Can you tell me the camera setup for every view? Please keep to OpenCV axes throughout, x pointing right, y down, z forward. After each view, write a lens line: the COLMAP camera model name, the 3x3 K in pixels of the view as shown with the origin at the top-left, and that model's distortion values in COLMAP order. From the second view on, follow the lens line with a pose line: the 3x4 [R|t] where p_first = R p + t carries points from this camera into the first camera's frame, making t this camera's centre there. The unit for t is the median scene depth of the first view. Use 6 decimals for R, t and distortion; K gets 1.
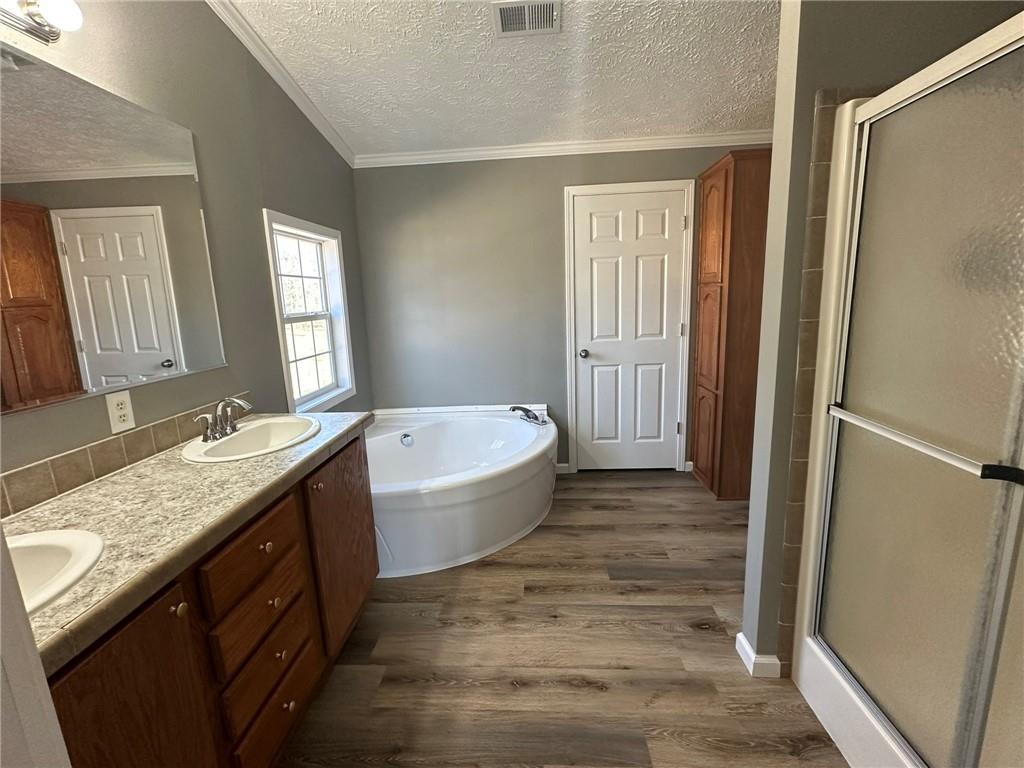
lens RADIAL K [[461.4, 0, 511.4], [0, 461.4, 380.2], [0, 0, 1]] dist [-0.004247, 0.000114]
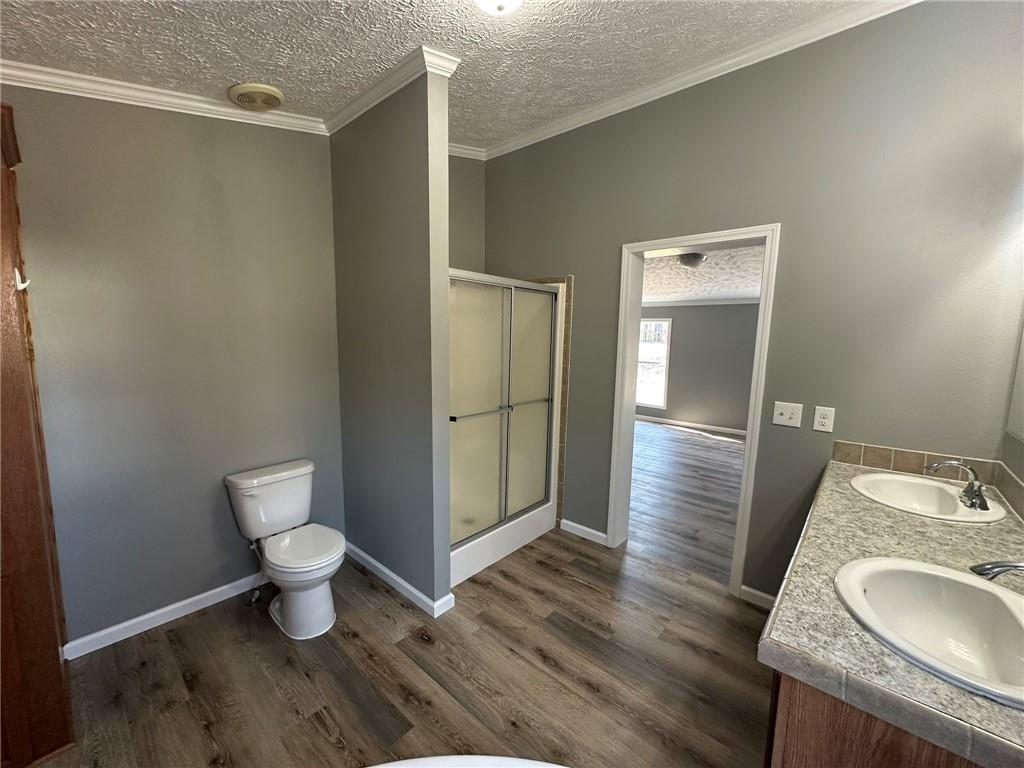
lens RADIAL K [[413.1, 0, 511.6], [0, 413.1, 383.7], [0, 0, 1]] dist [0.002052, -0.000076]
pose [[-0.791771, -0.052859, 0.608526, -0.416098], [0.120510, 0.963149, 0.240462, -0.365552], [-0.598812, 0.263725, -0.756223, 1.696077]]
